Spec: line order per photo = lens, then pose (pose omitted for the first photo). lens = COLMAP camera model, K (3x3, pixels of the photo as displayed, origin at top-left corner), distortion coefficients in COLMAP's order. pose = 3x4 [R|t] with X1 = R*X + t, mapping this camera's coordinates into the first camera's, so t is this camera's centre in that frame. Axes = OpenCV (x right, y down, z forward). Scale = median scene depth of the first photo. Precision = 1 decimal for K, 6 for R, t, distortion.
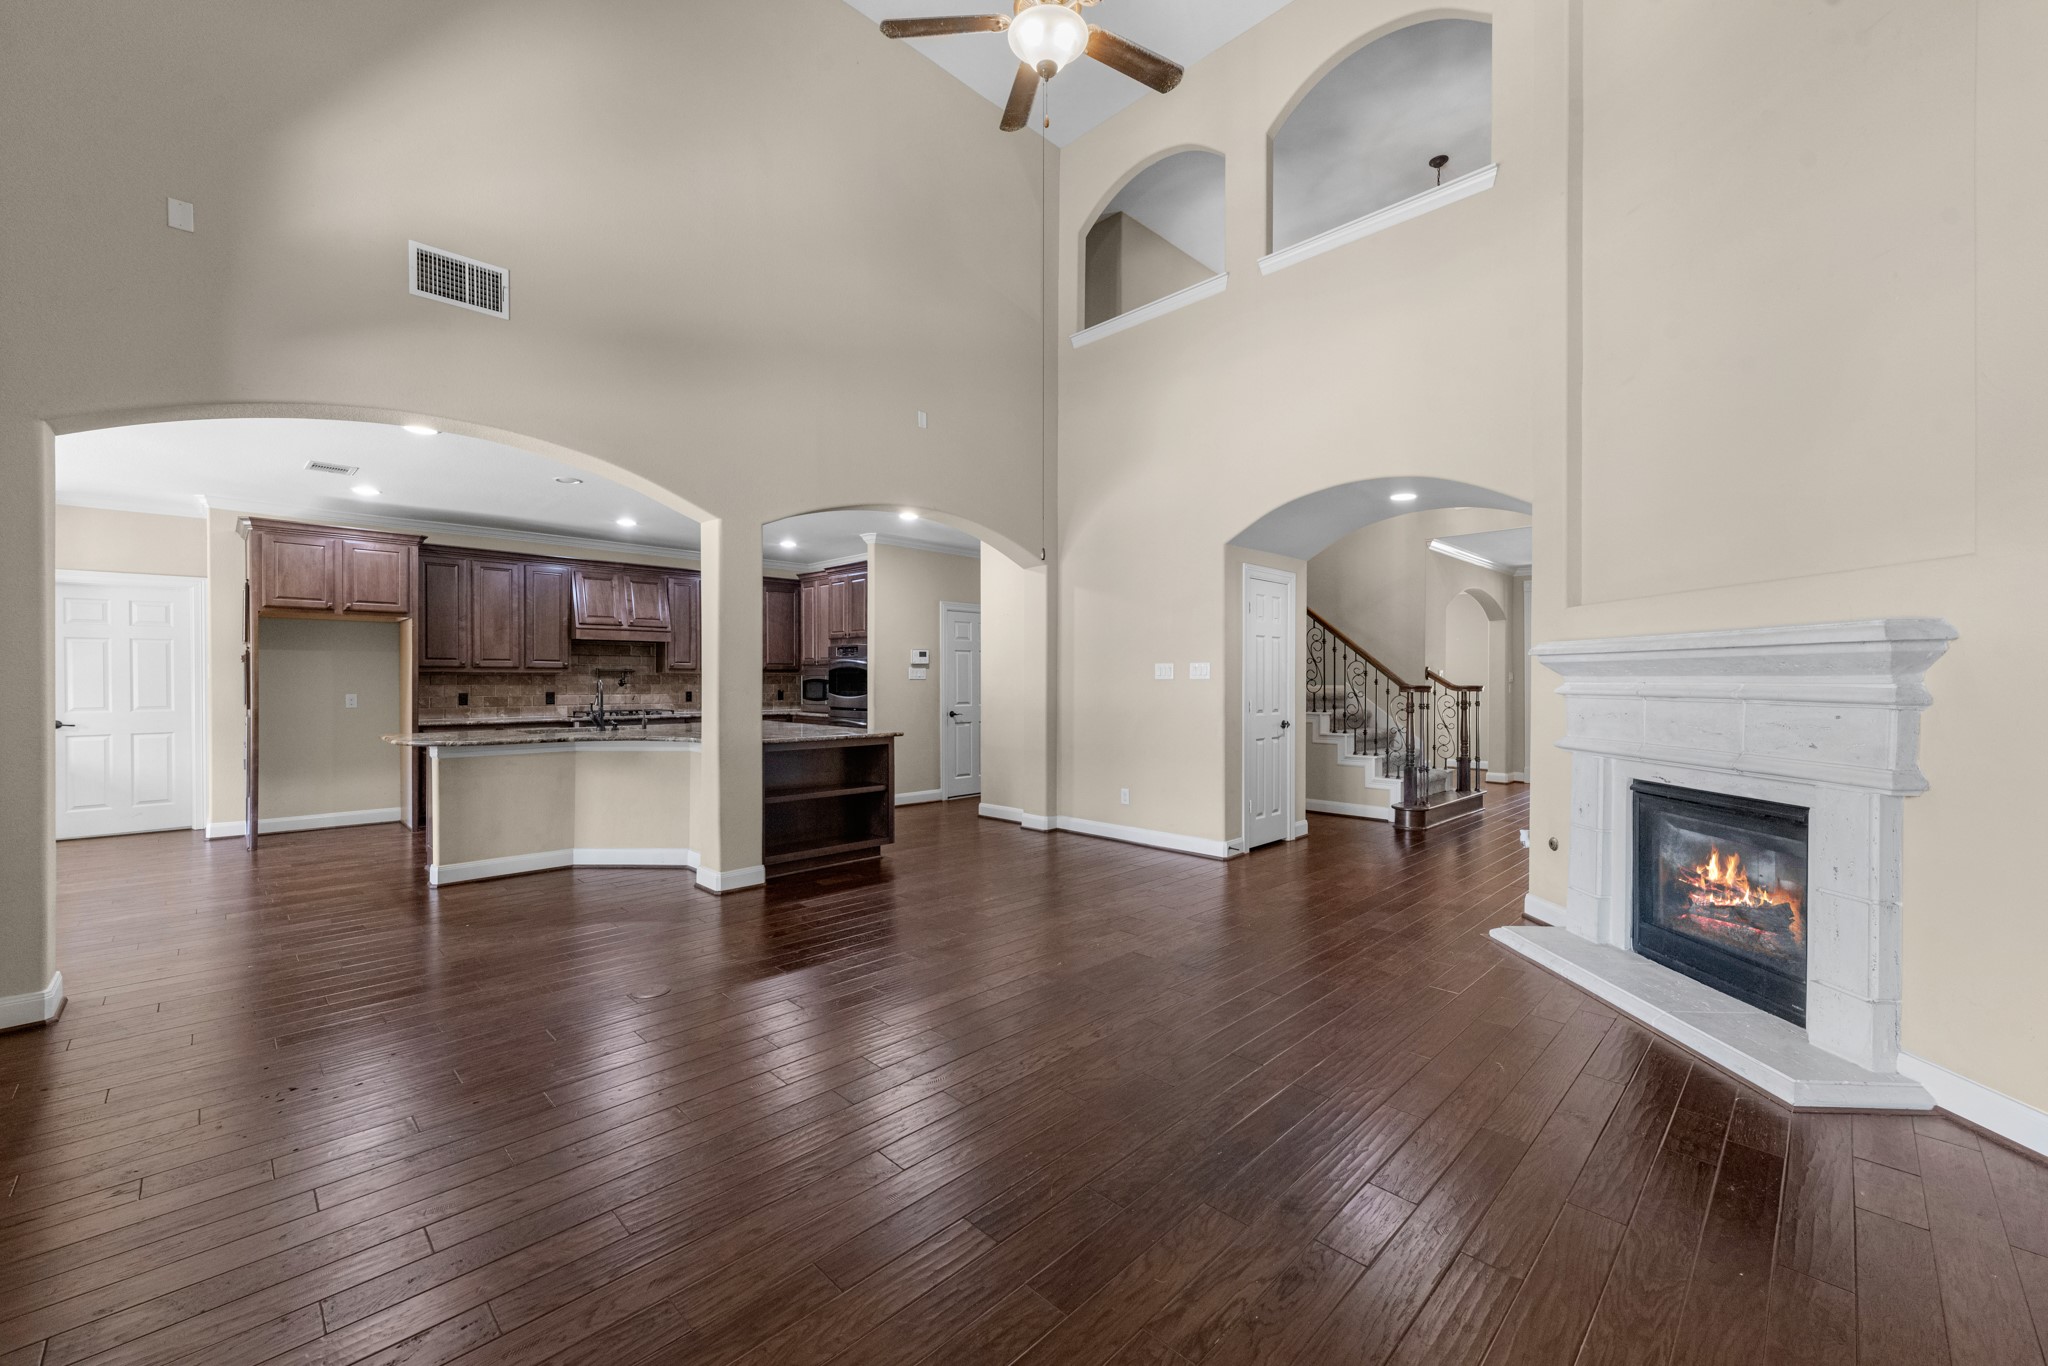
lens RADIAL K [[810.9, 0, 1029.8], [0, 810.9, 680.8], [0, 0, 1]] dist [0.003164, -0.000021]
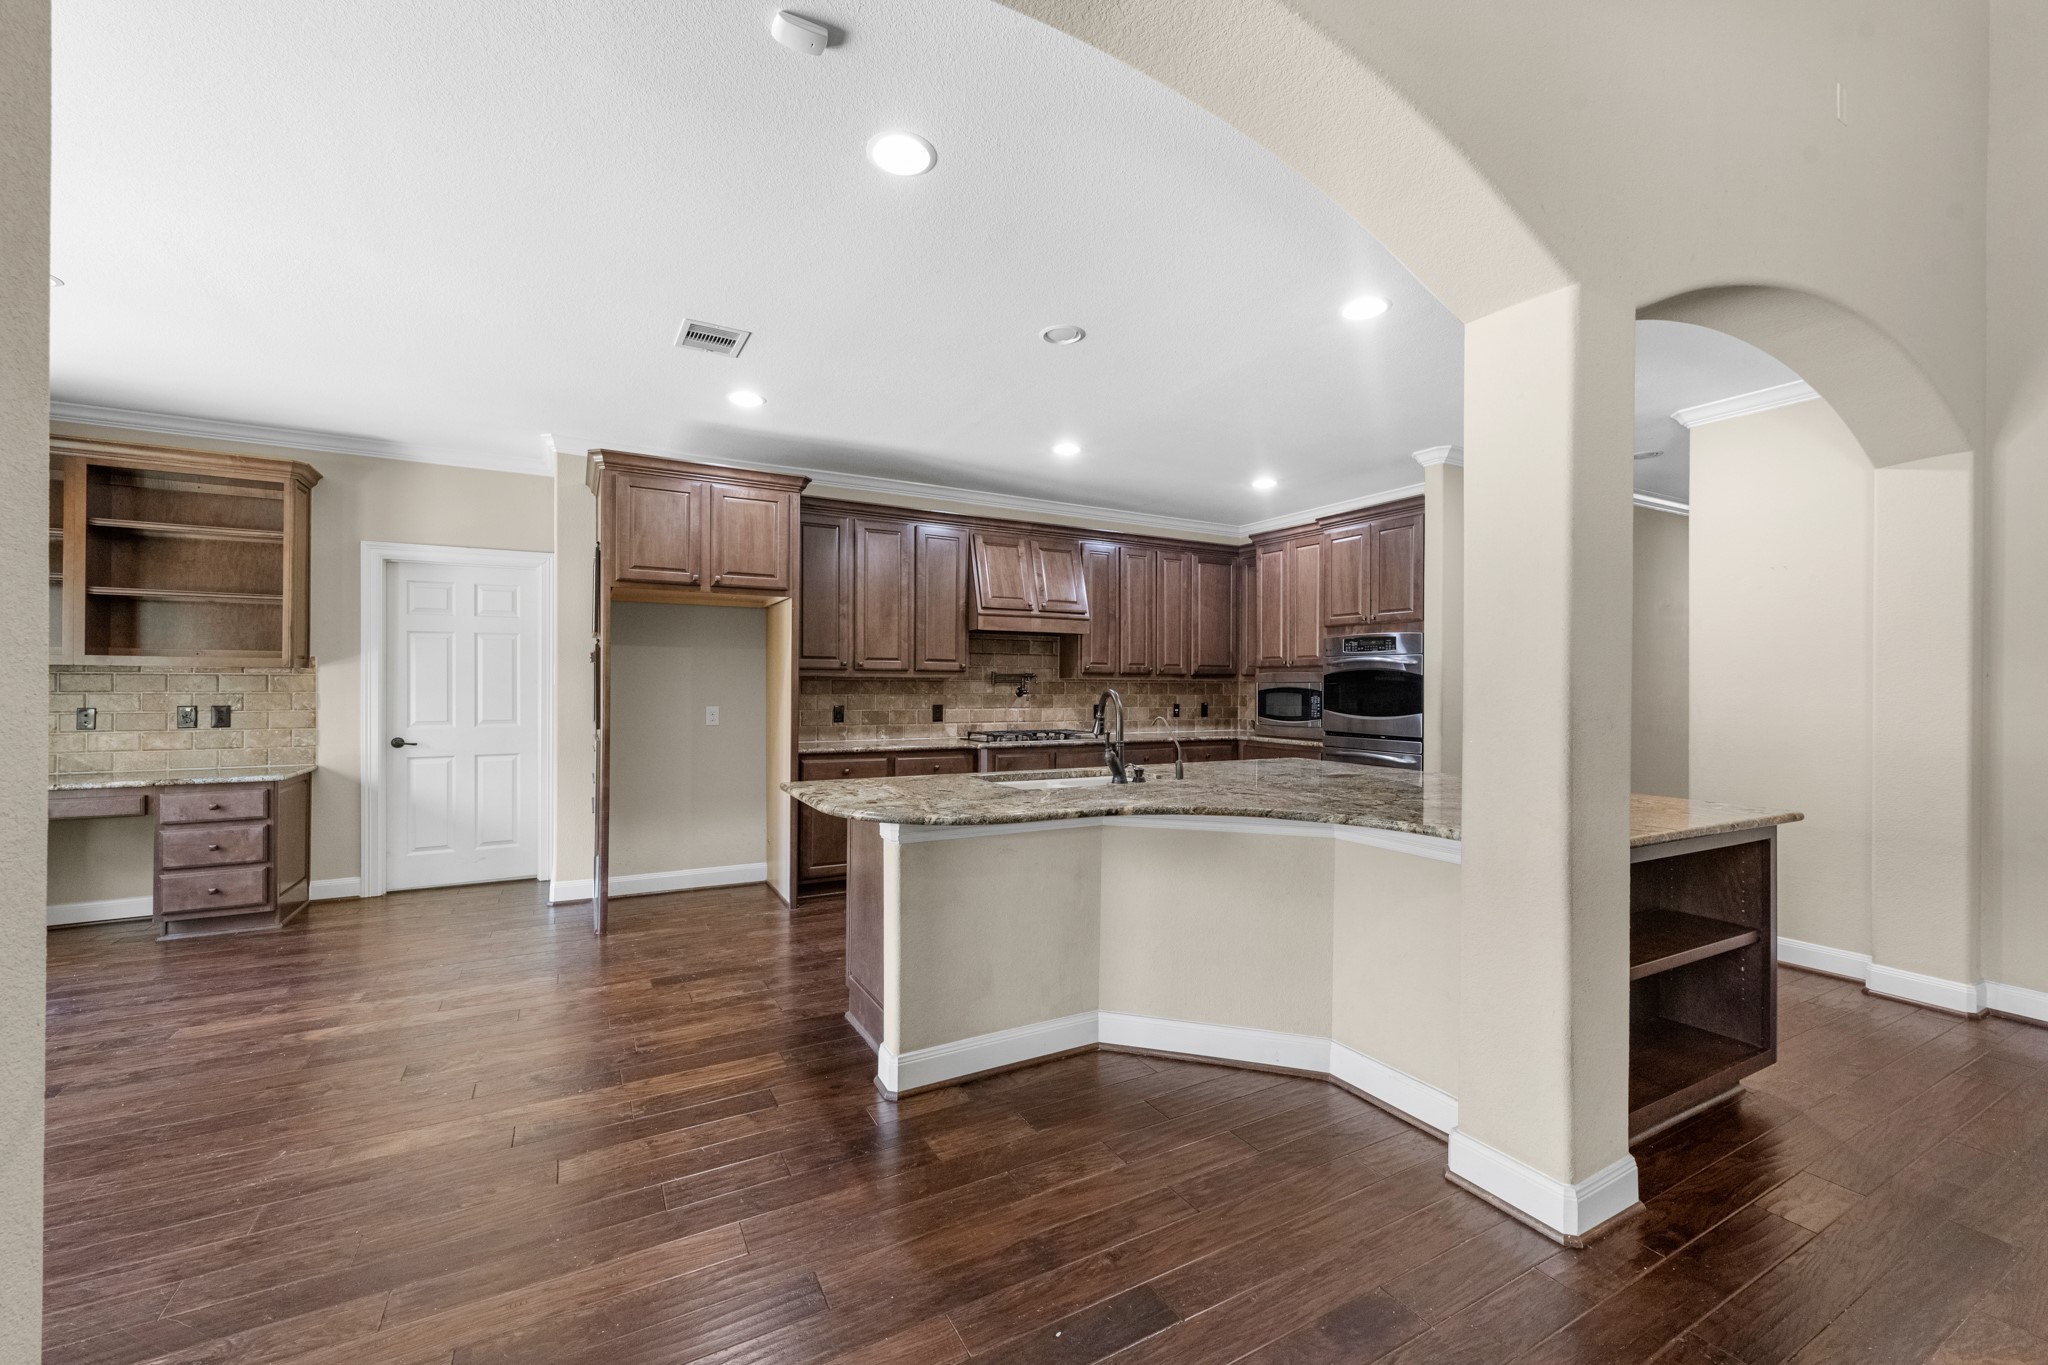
lens RADIAL K [[810.9, 0, 1023.0], [0, 810.9, 683.9], [0, 0, 1]] dist [0.003164, -0.000021]
pose [[0.960831, 0.004249, -0.277102, -0.347120], [-0.005225, 0.999982, -0.002781, -0.003177], [0.277086, 0.004119, 0.960836, 0.358707]]
